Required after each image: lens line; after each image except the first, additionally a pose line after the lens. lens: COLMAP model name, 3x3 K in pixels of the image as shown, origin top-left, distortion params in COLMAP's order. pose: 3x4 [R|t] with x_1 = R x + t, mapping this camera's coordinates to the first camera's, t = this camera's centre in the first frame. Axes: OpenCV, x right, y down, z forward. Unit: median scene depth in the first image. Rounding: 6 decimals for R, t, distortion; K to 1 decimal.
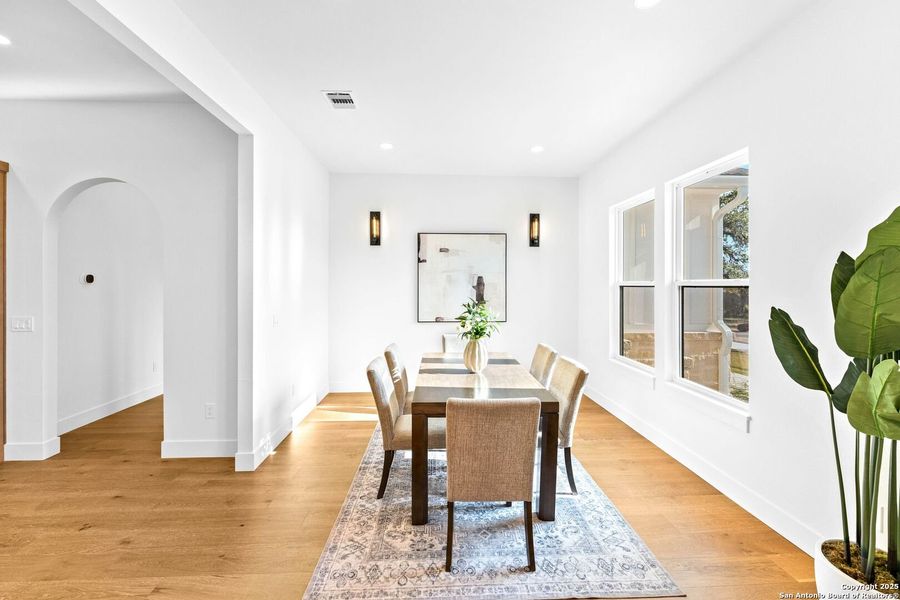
lens RADIAL K [[366.3, 0, 450.6], [0, 366.3, 284.2], [0, 0, 1]] dist [-0.000831, -0.000395]
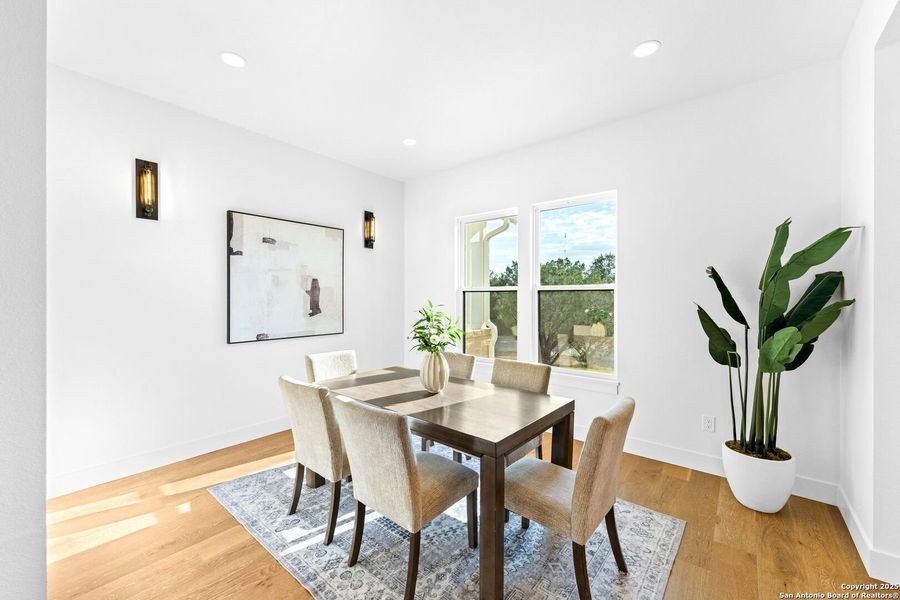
lens RADIAL K [[359.2, 0, 446.4], [0, 359.2, 298.0], [0, 0, 1]] dist [-0.001602, -0.000401]
pose [[0.678376, -0.002375, 0.734711, -0.301068], [-0.003507, 0.999973, 0.006470, 0.014491], [-0.734706, -0.006966, 0.678350, 0.260150]]
